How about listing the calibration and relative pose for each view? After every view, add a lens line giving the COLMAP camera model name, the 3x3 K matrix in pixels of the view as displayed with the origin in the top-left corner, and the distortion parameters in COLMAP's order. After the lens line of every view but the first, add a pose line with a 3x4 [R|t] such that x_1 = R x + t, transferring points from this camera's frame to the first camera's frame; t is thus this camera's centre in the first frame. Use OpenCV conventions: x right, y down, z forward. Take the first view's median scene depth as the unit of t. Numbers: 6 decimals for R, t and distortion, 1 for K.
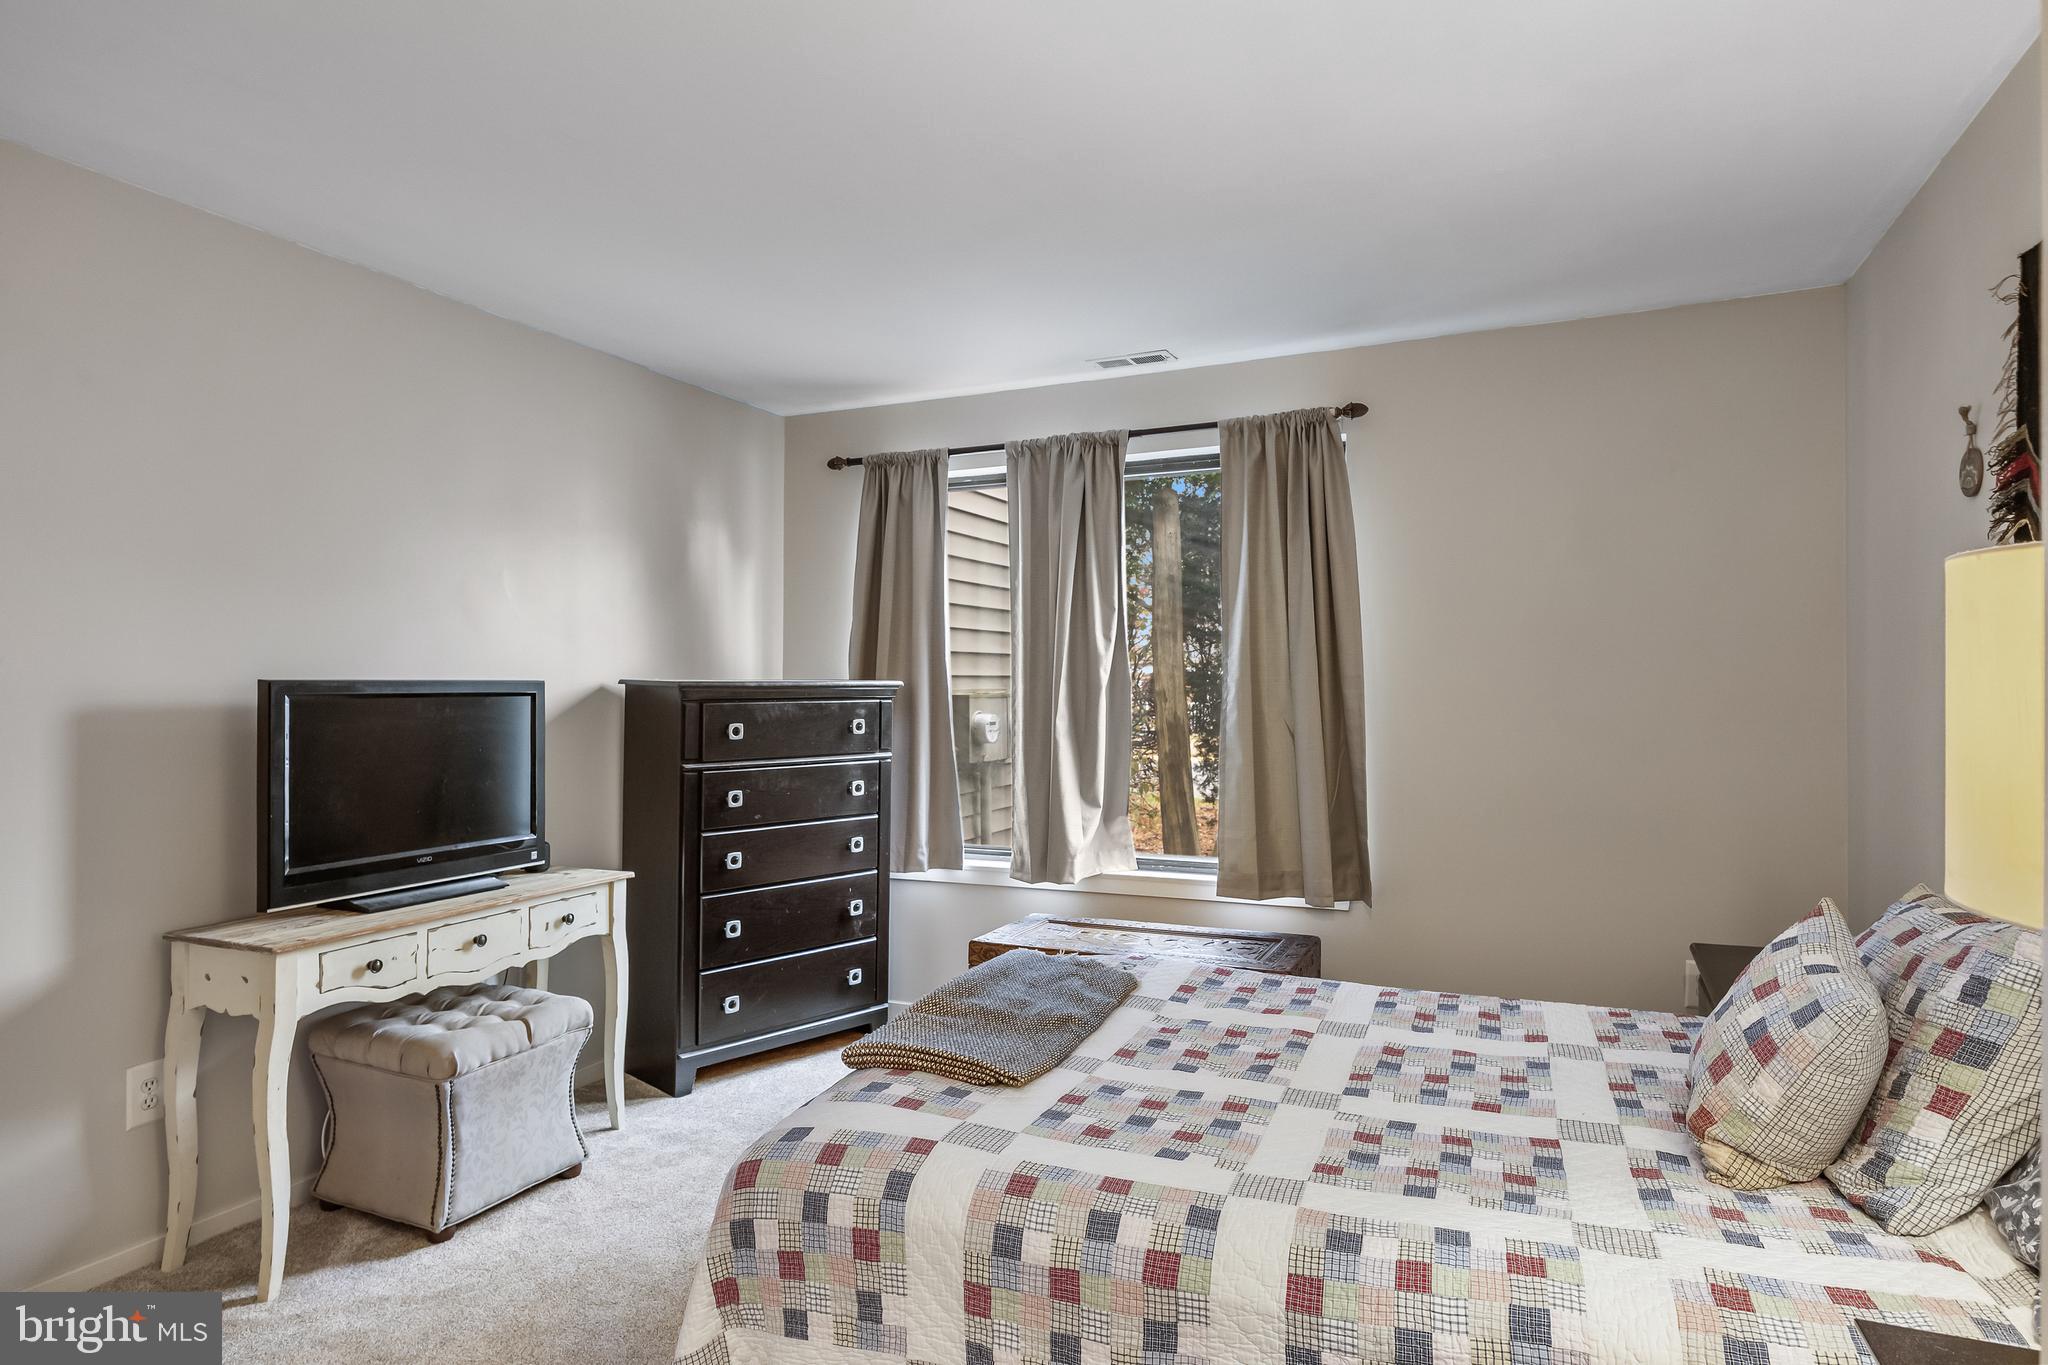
lens RADIAL K [[1159.3, 0, 1024.0], [0, 1159.3, 682.5], [0, 0, 1]] dist [-0.002505, -0.000338]
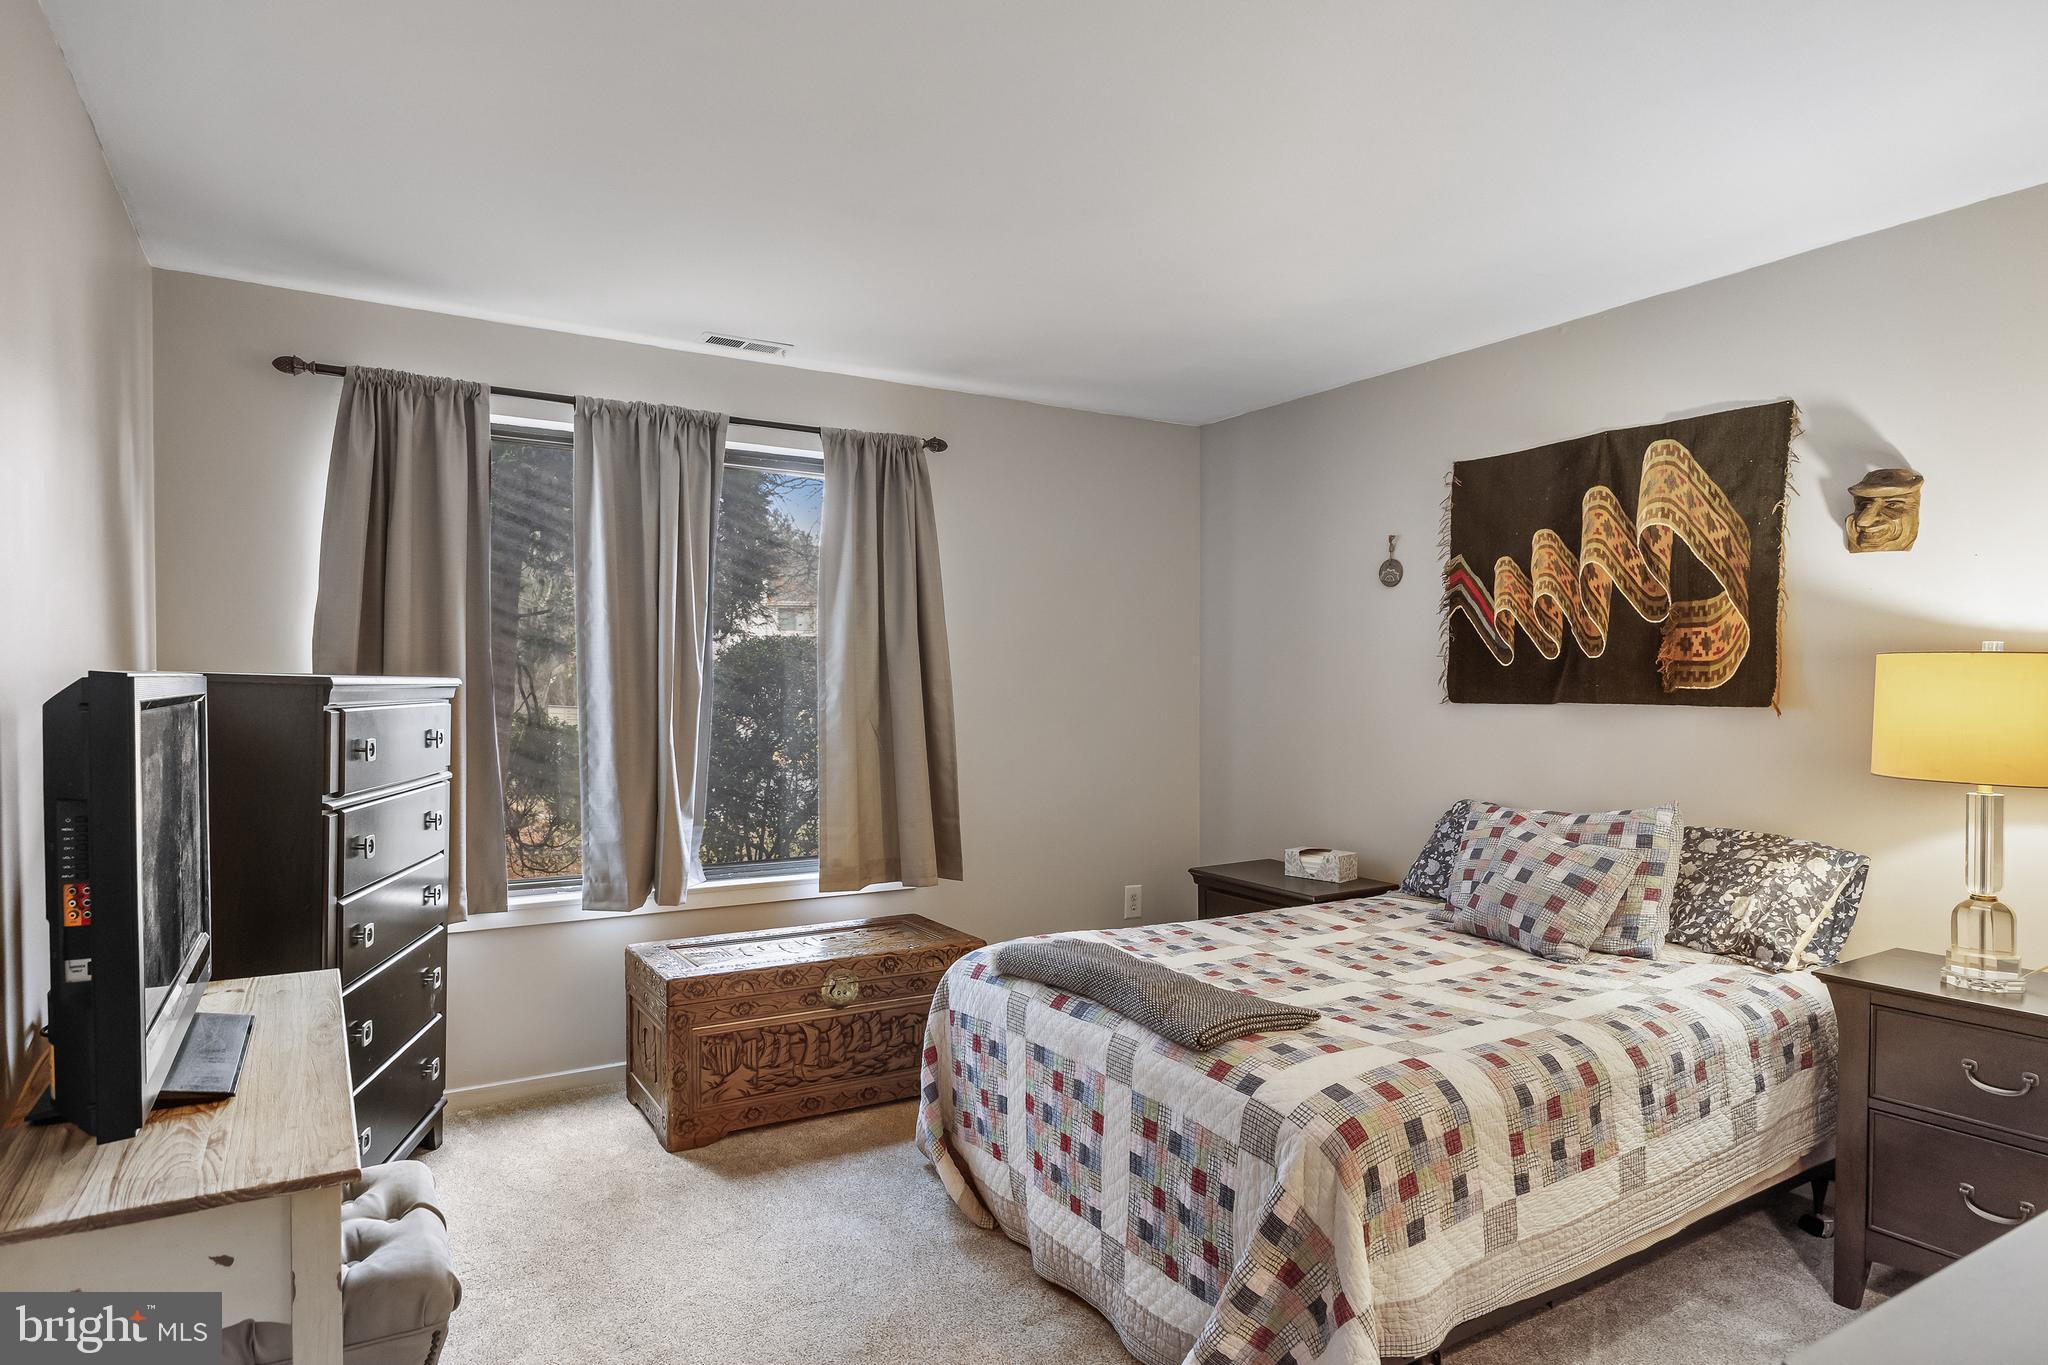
lens RADIAL K [[1152.7, 0, 1017.6], [0, 1152.7, 718.2], [0, 0, 1]] dist [-0.011417, 0.000537]
pose [[0.567866, -0.014405, 0.822995, -0.736165], [-0.013041, 0.999564, 0.026493, 0.000466], [-0.823017, -0.025777, 0.567431, 0.360960]]
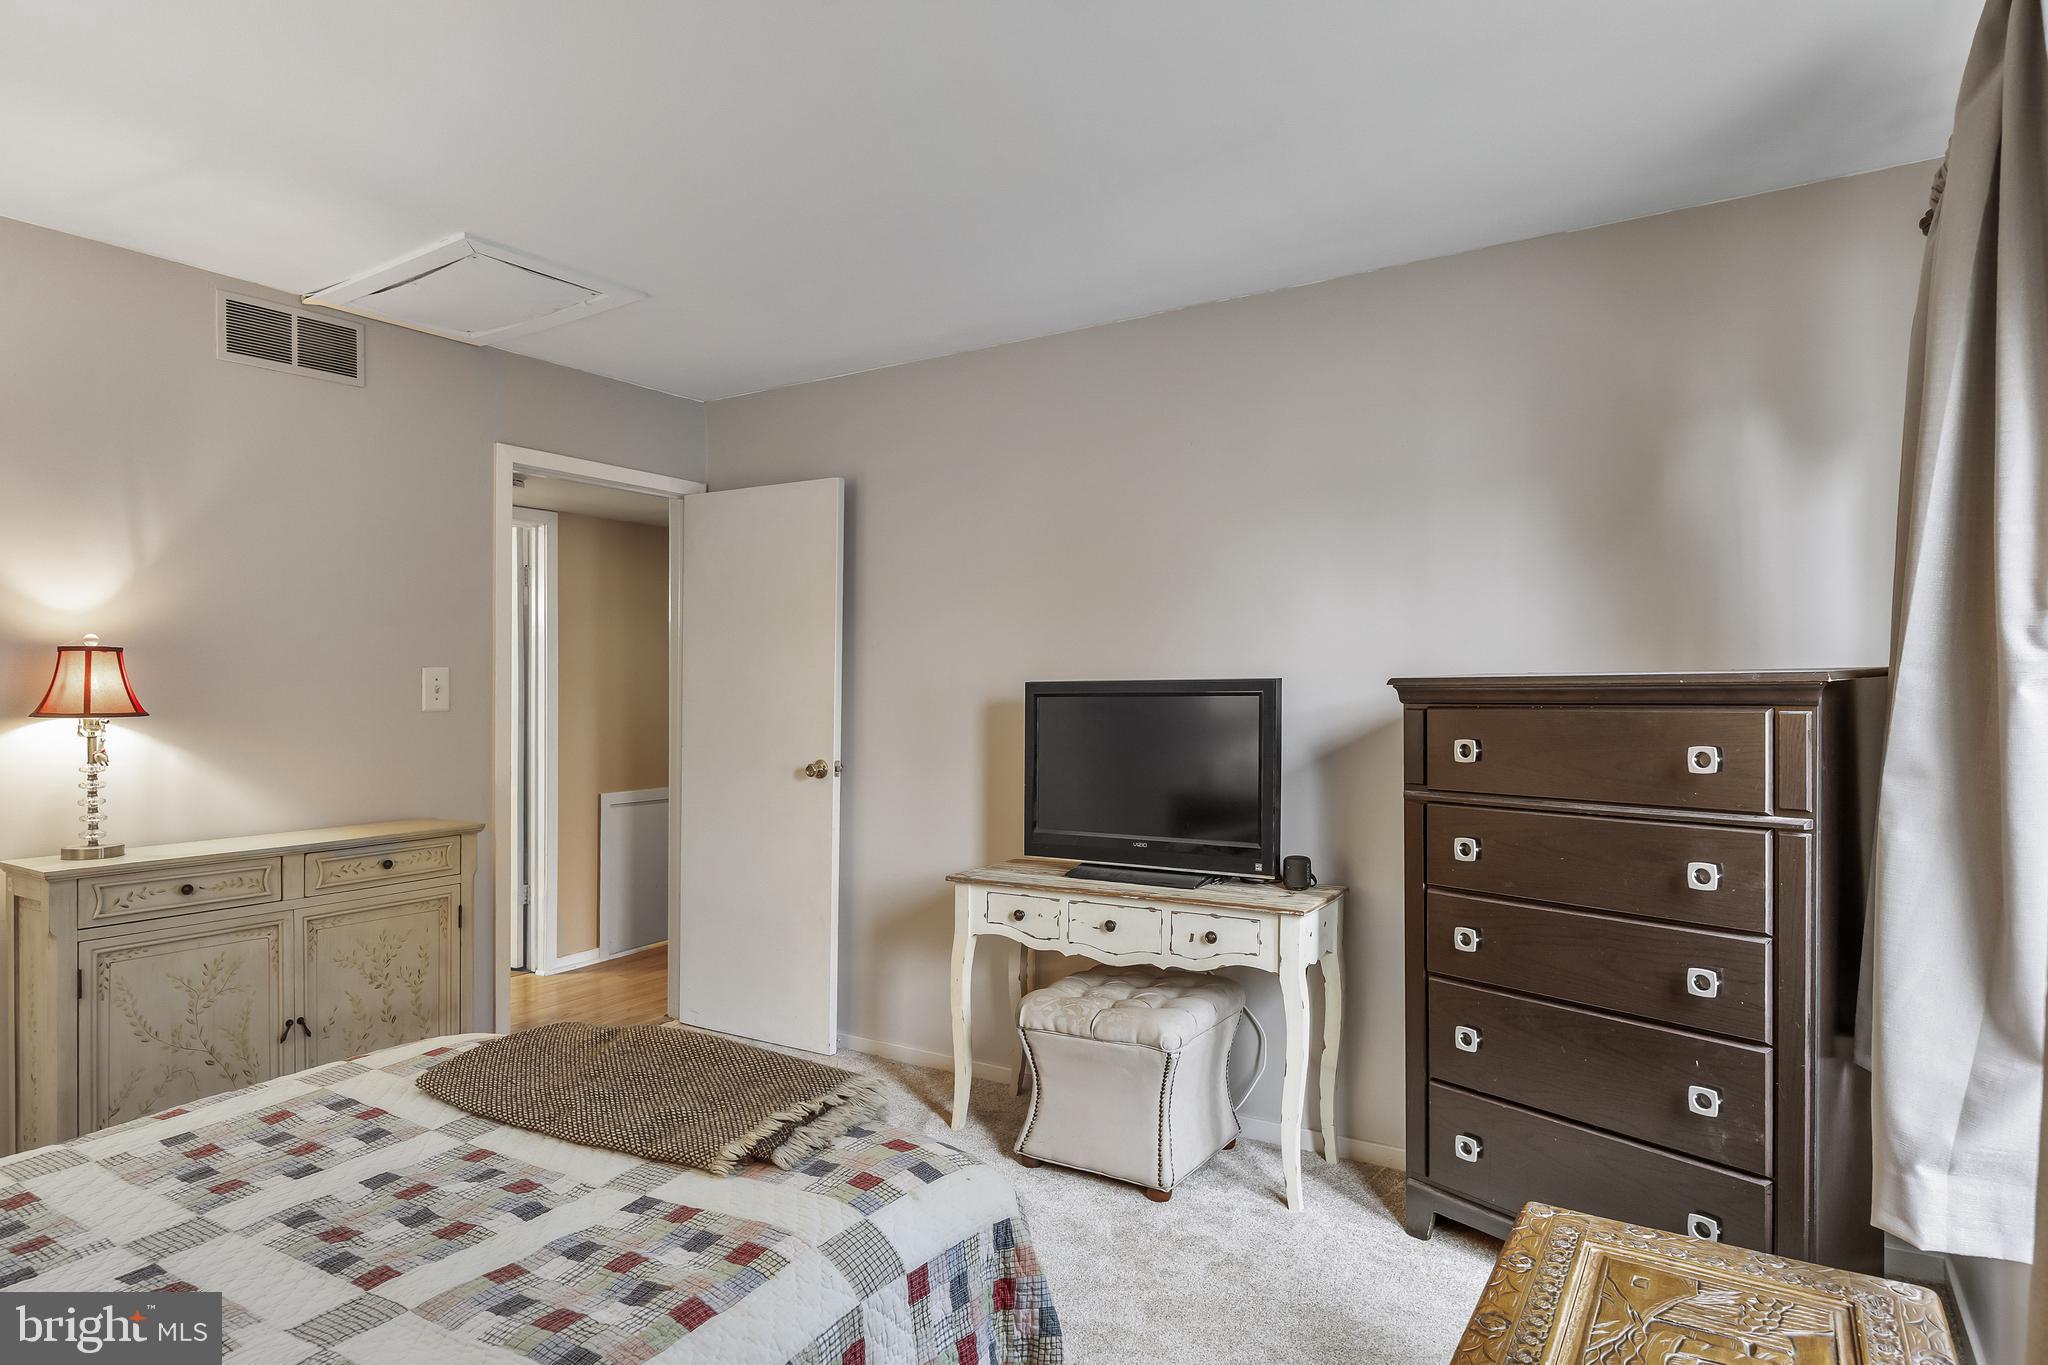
lens RADIAL K [[1159.3, 0, 1024.0], [0, 1159.3, 682.5], [0, 0, 1]] dist [-0.002505, -0.000338]
pose [[-0.153828, 0.001798, -0.988096, 0.577768], [0.014480, 0.999895, -0.000434, -0.002068], [0.987992, -0.014375, -0.153838, 1.054205]]
